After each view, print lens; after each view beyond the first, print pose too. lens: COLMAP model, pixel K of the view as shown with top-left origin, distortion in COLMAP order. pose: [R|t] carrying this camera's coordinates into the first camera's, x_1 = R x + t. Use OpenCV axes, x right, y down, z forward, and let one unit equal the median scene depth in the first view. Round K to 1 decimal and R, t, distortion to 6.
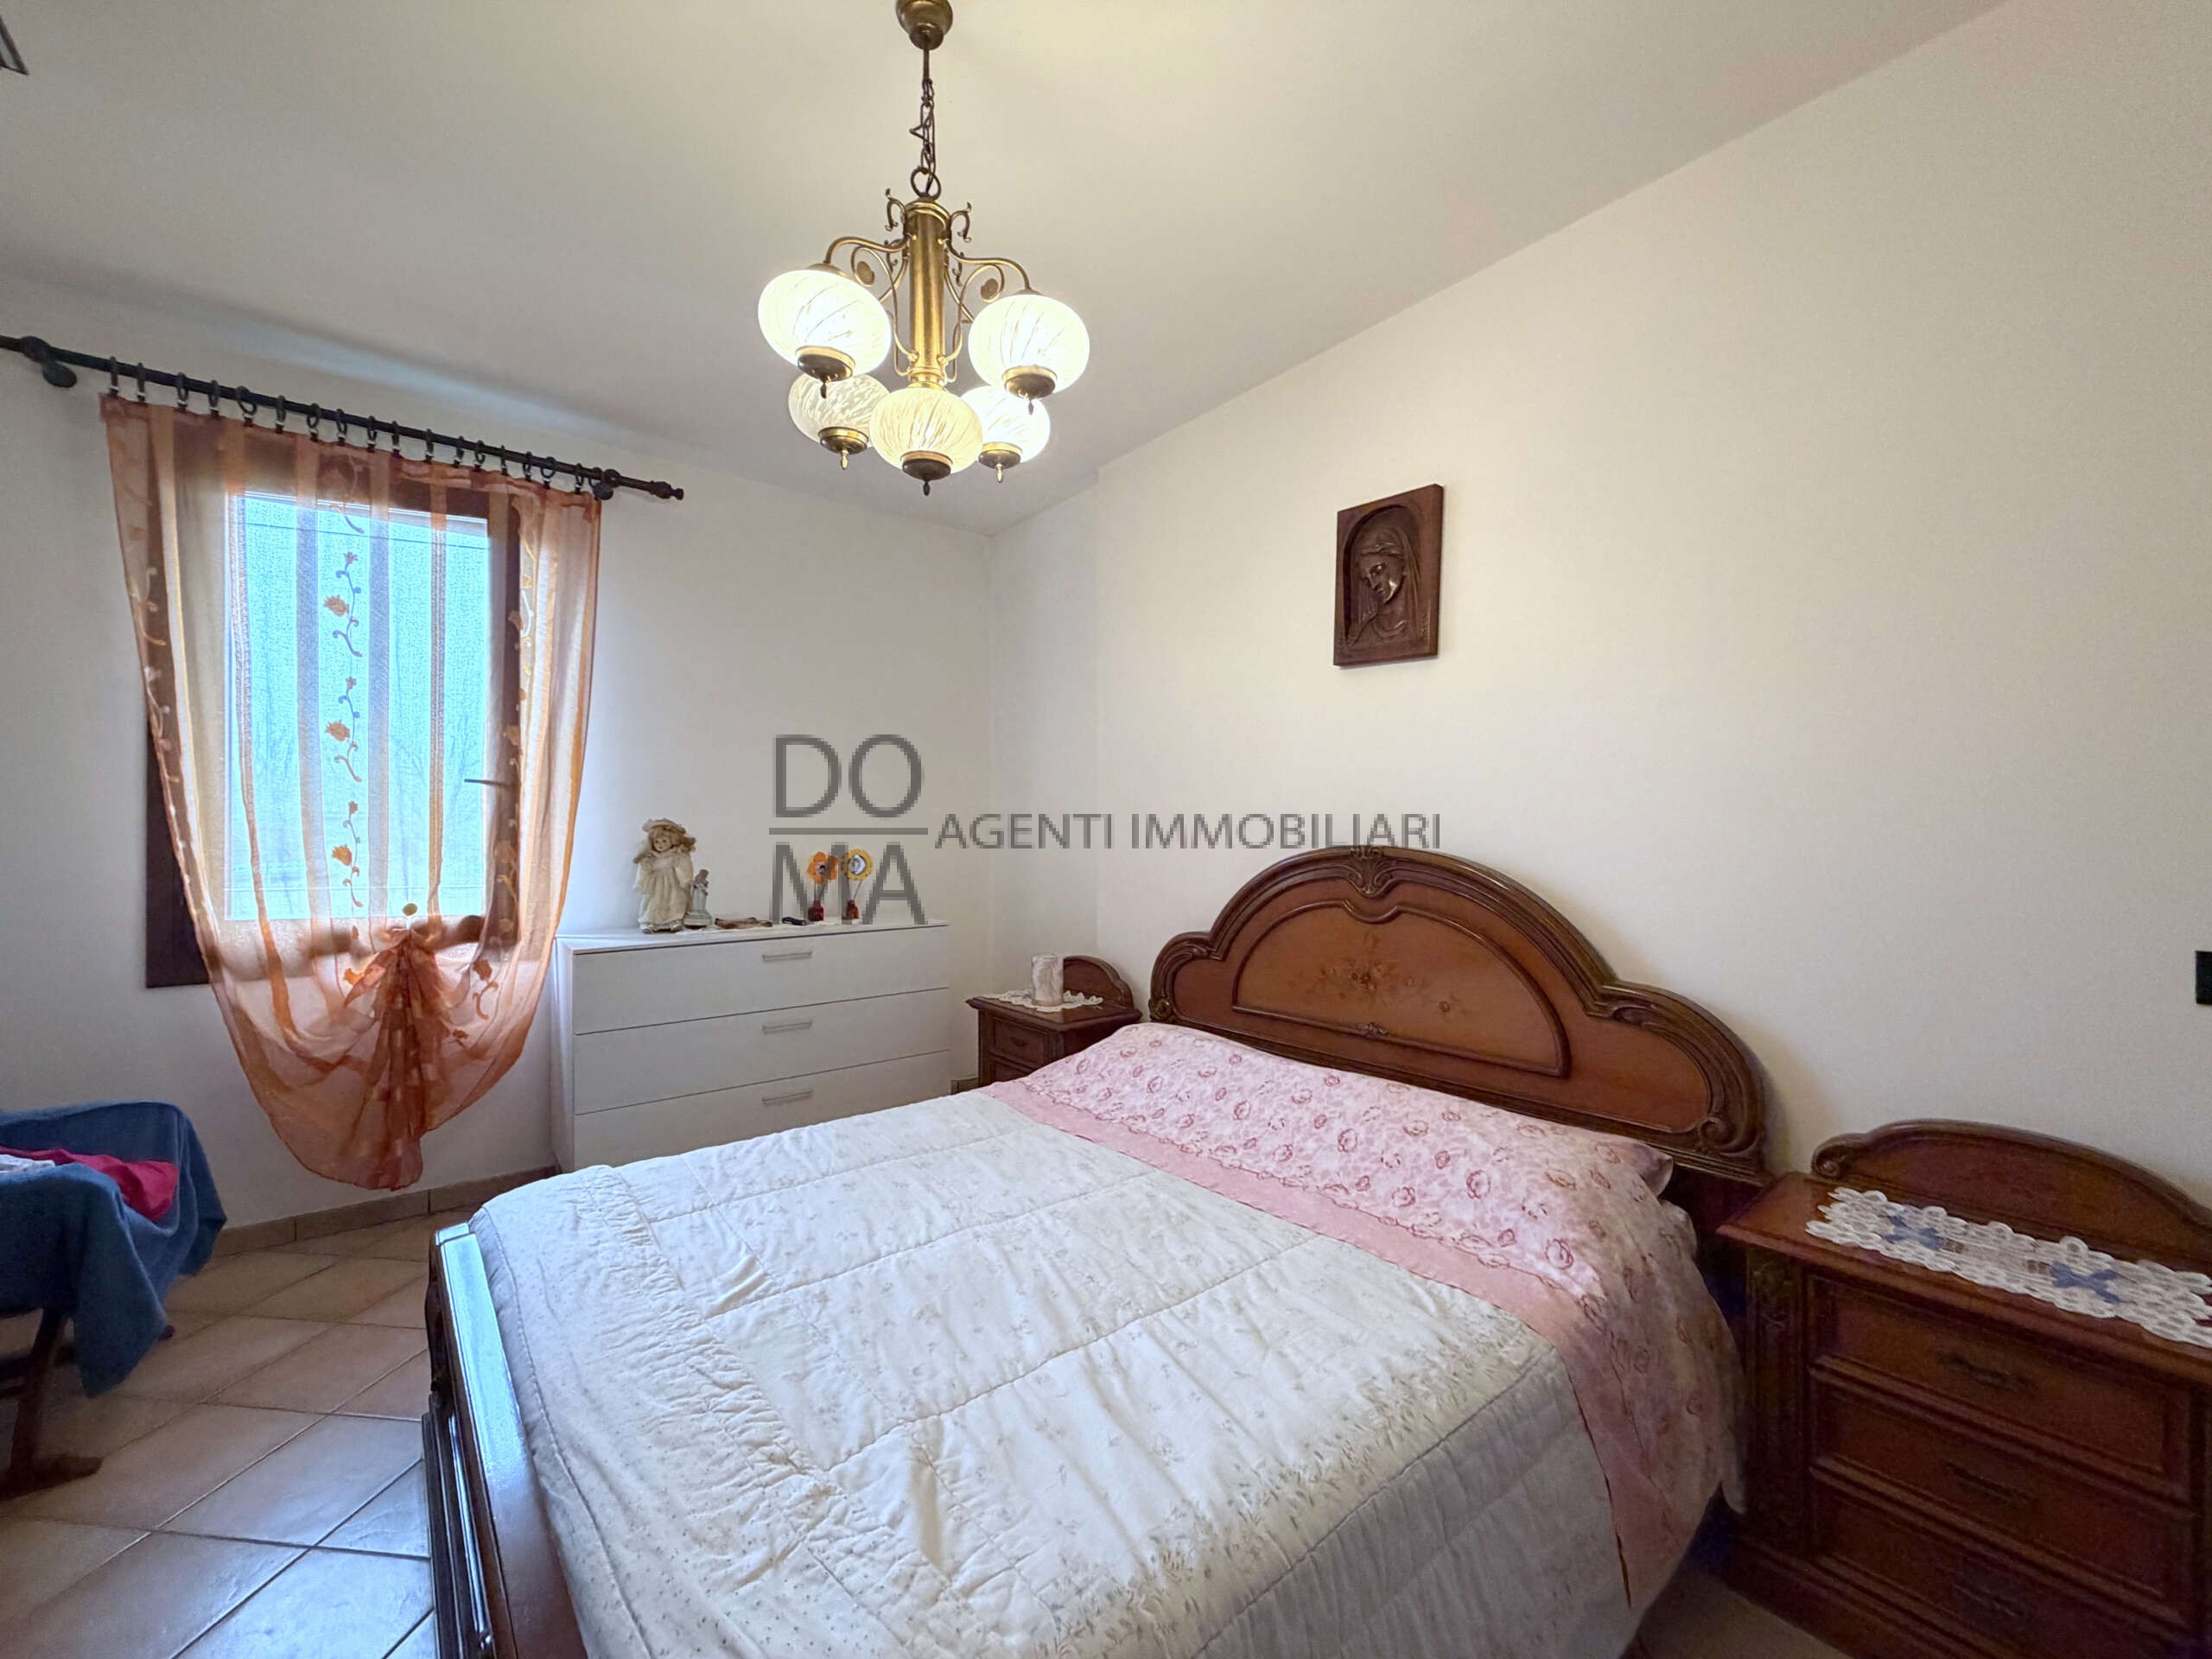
lens RADIAL K [[881.1, 0, 1097.8], [0, 881.1, 829.6], [0, 0, 1]] dist [-0.000249, 0.000316]
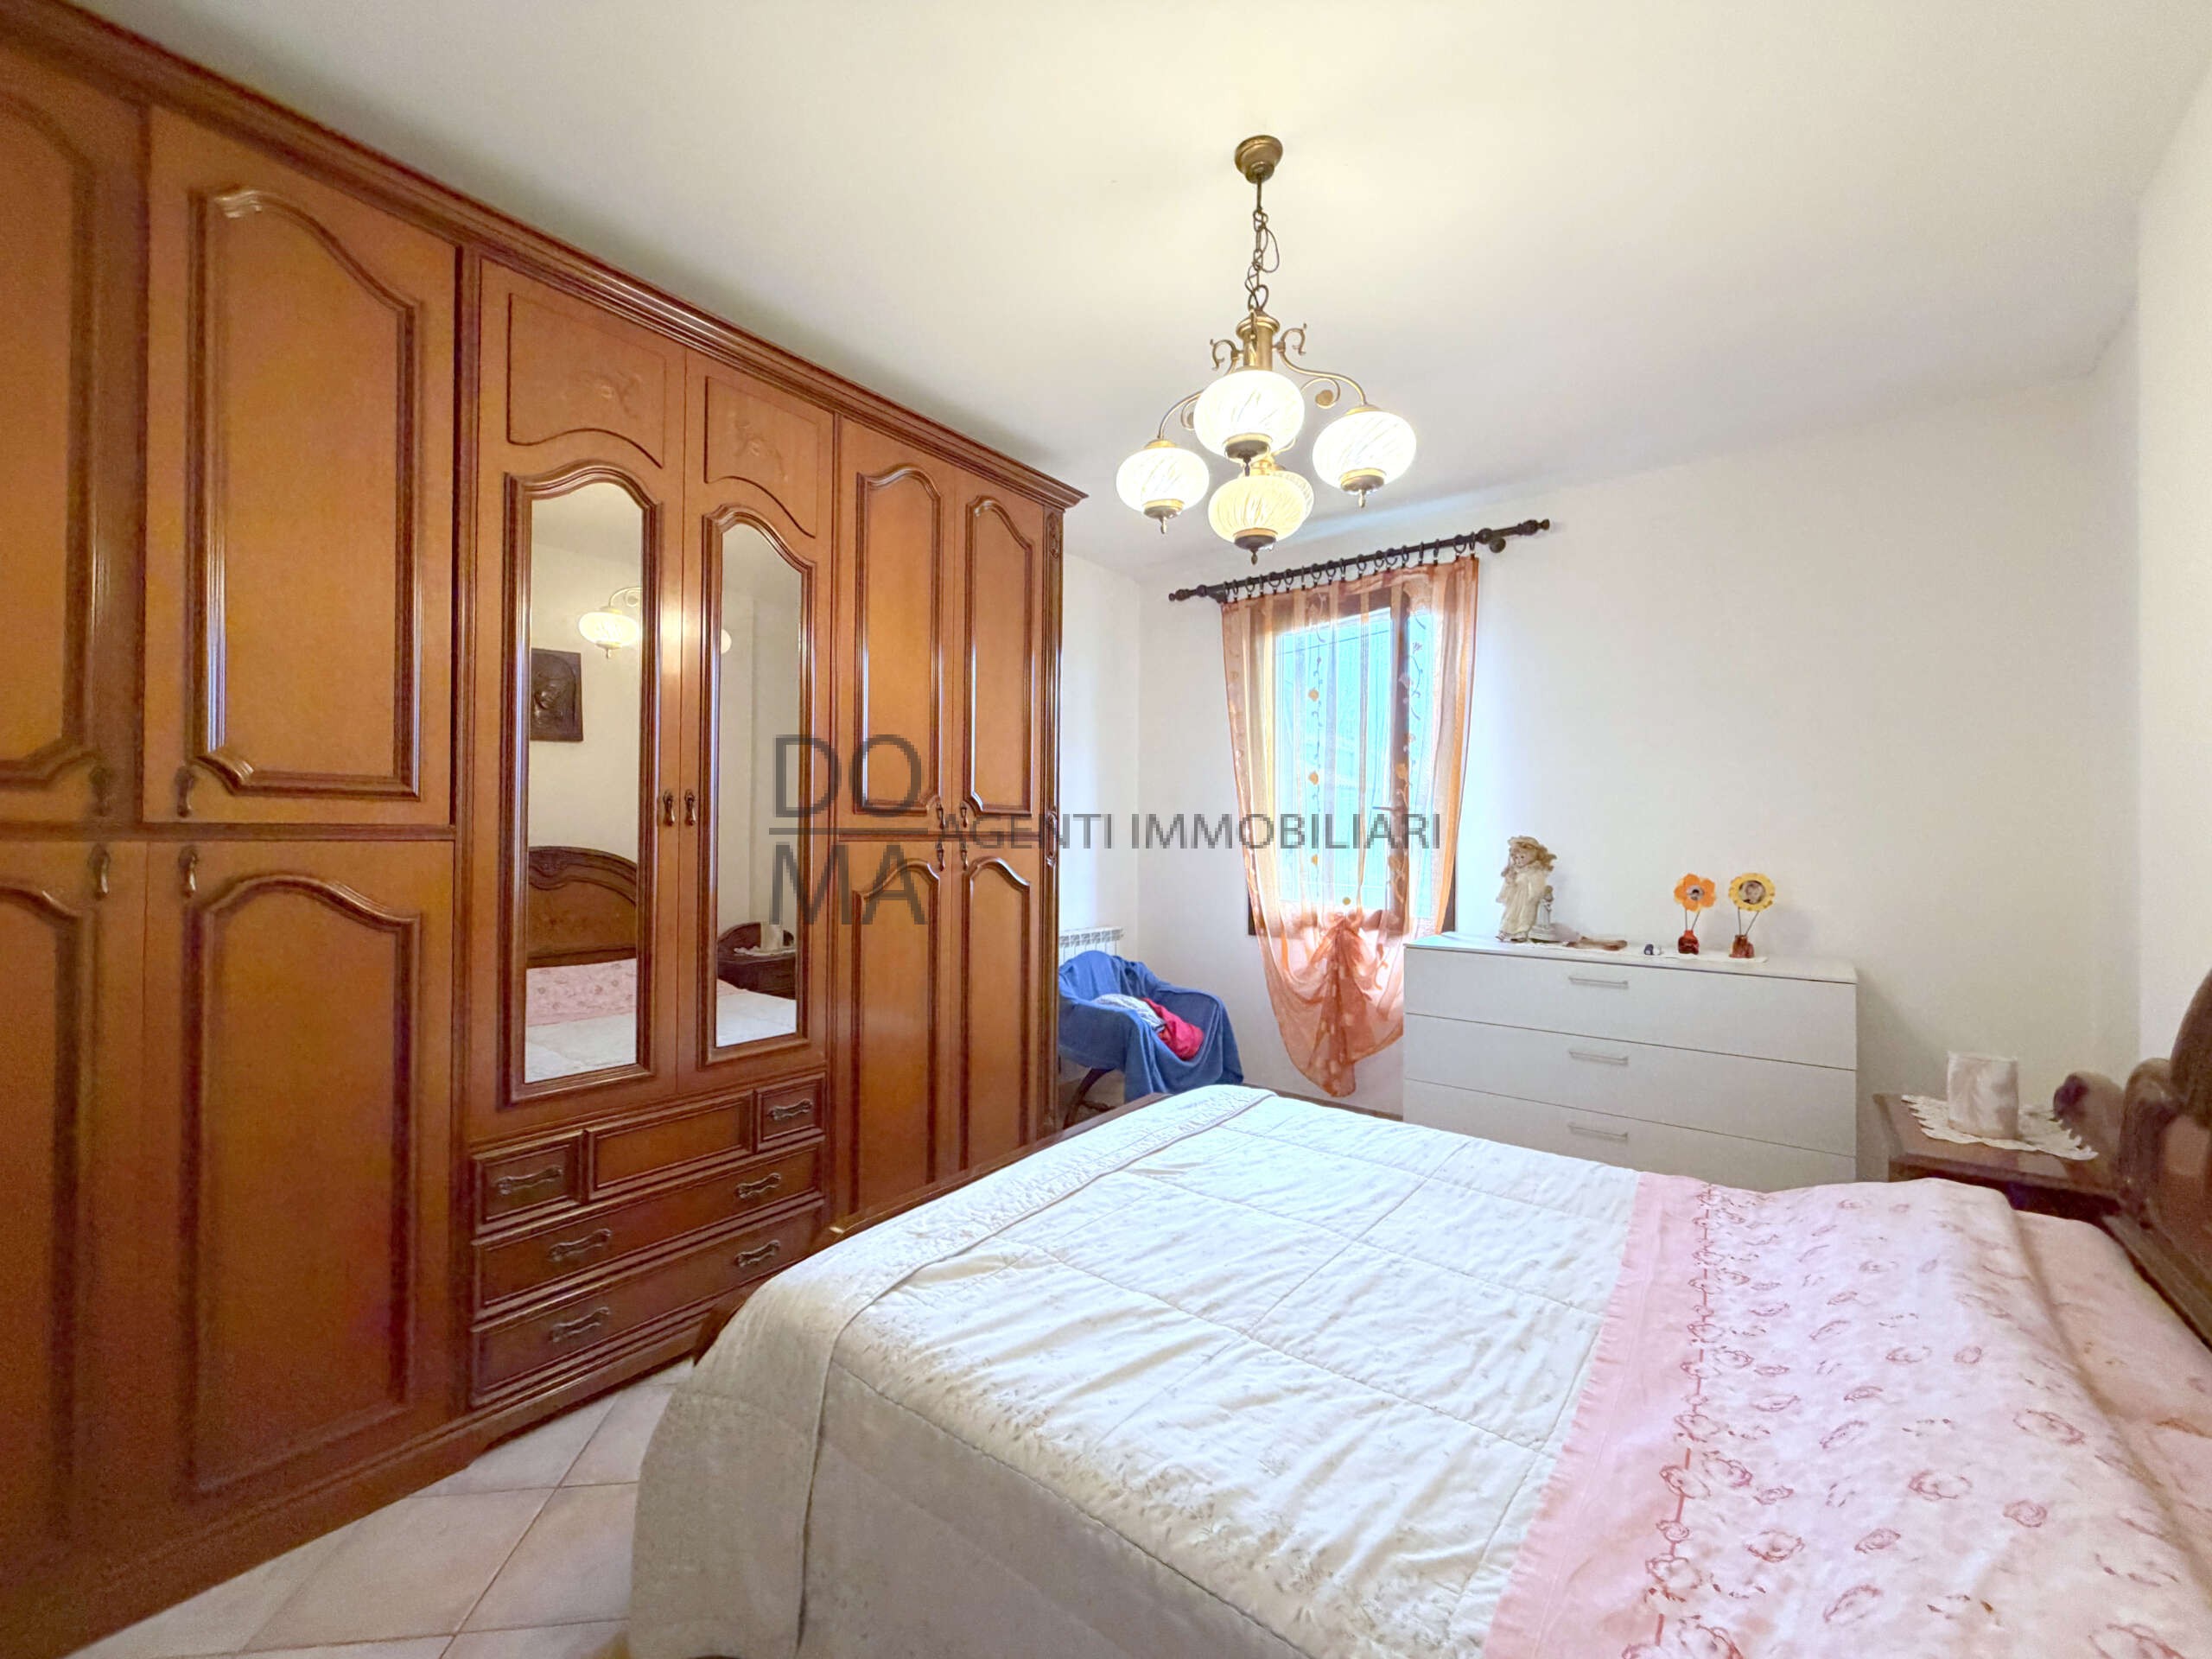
lens RADIAL K [[881.1, 0, 1097.8], [0, 881.1, 829.6], [0, 0, 1]] dist [-0.000249, 0.000316]
pose [[0.220960, -0.007616, -0.975253, 0.554664], [-0.006151, 0.999939, -0.009203, -0.008773], [0.975264, 0.008032, 0.220899, 0.334787]]
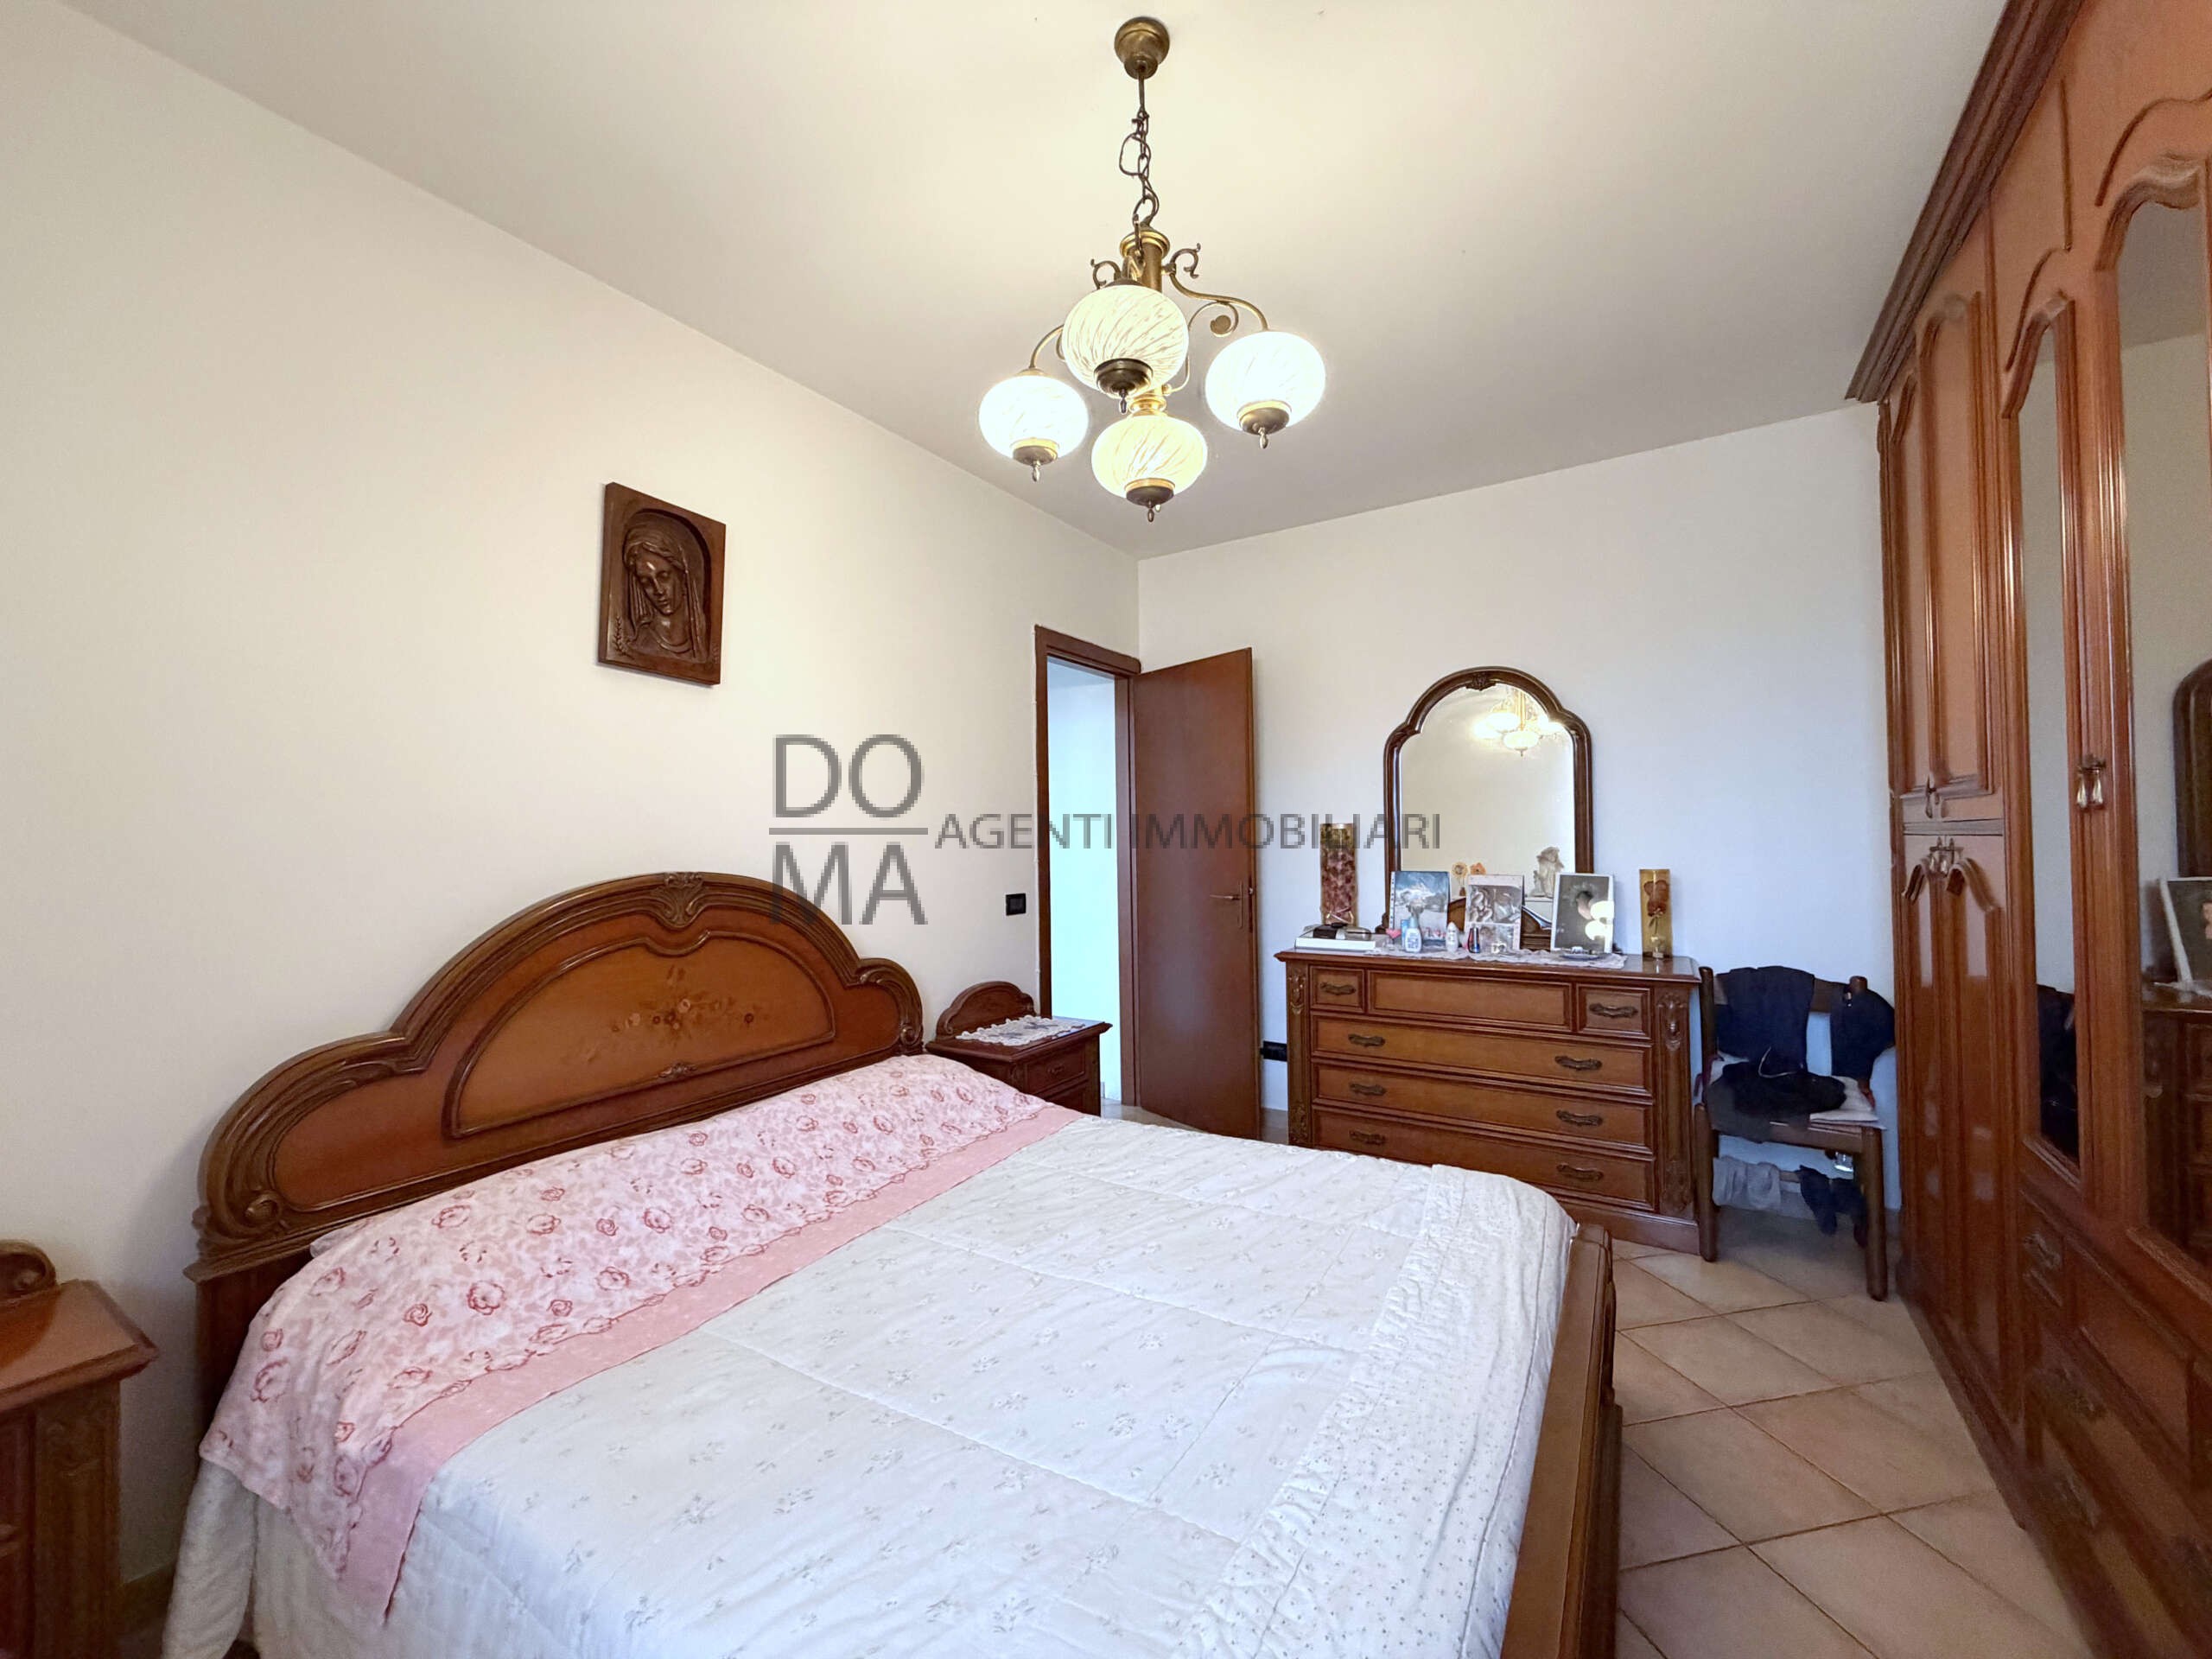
lens RADIAL K [[881.1, 0, 1097.8], [0, 881.1, 829.6], [0, 0, 1]] dist [-0.000249, 0.000316]
pose [[-0.305507, 0.005161, 0.952176, -0.696095], [0.016091, 0.999871, -0.000256, -0.019492], [-0.952054, 0.015243, -0.305550, 0.841679]]
